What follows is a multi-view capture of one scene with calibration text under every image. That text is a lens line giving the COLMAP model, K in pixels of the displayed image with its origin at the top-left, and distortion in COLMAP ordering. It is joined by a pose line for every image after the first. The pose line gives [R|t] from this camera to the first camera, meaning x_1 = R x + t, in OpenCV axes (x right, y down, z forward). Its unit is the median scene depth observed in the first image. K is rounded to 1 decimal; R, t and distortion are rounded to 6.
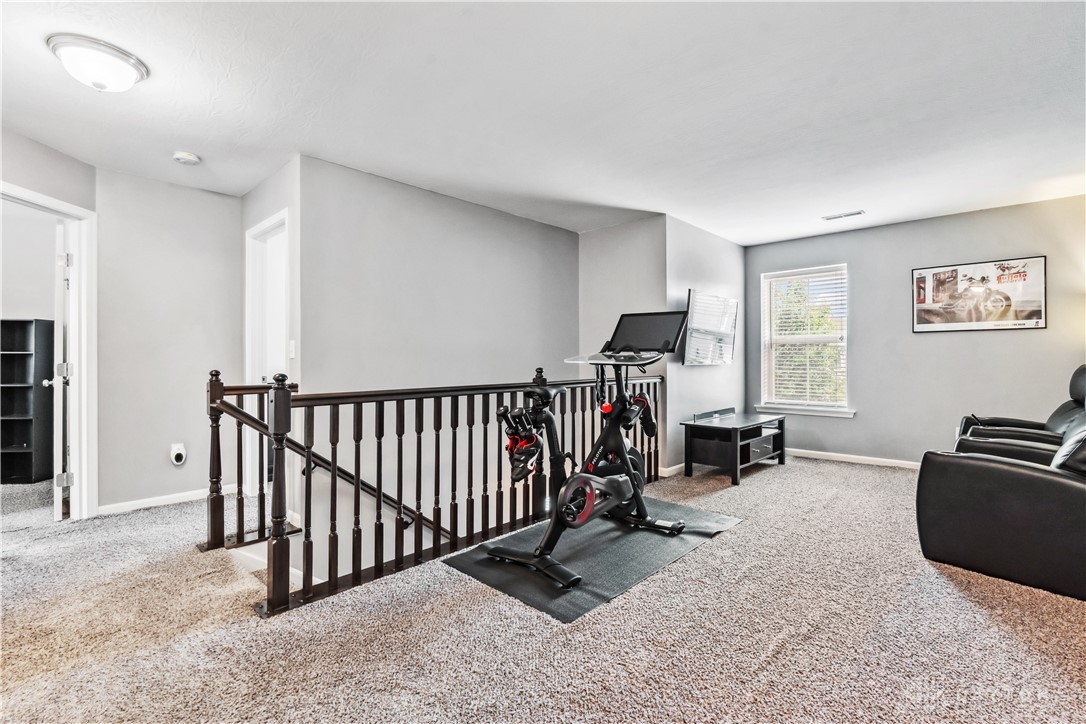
lens RADIAL K [[492.6, 0, 543.0], [0, 492.6, 362.0], [0, 0, 1]] dist [-0.000759, -0.000194]
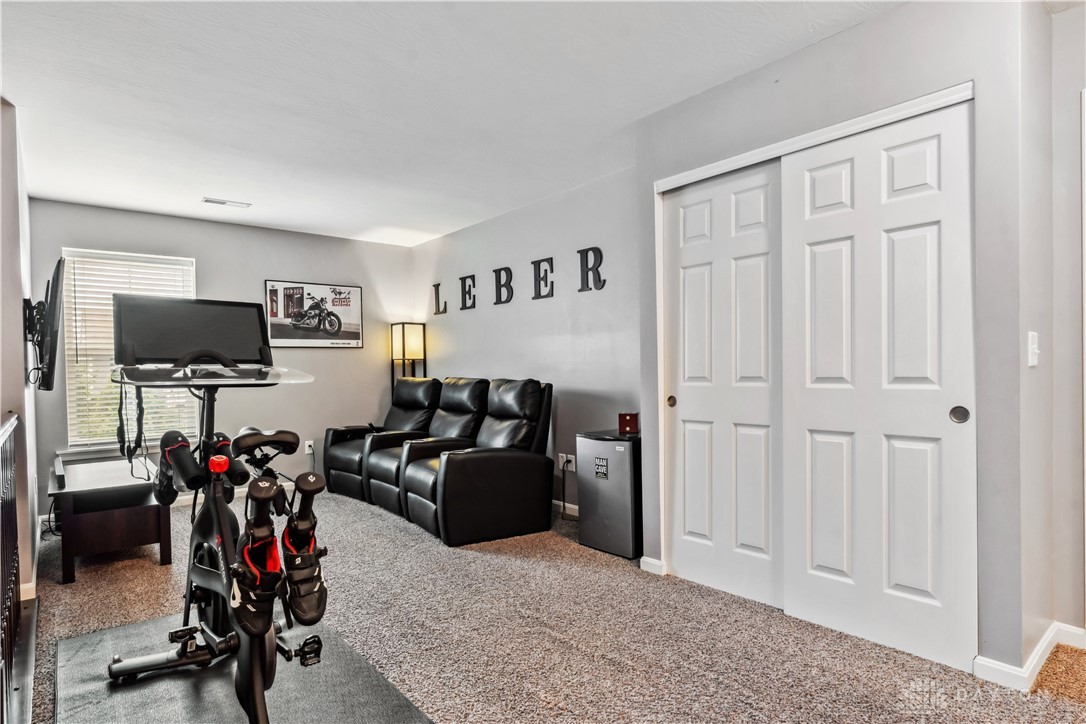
lens RADIAL K [[594.3, 0, 543.0], [0, 594.3, 362.0], [0, 0, 1]] dist [-0.000172, -0.000075]
pose [[0.121680, 0.012437, 0.992491, -0.342943], [0.025288, 0.999558, -0.015626, -0.000258], [-0.992247, 0.027000, 0.121311, 0.378210]]
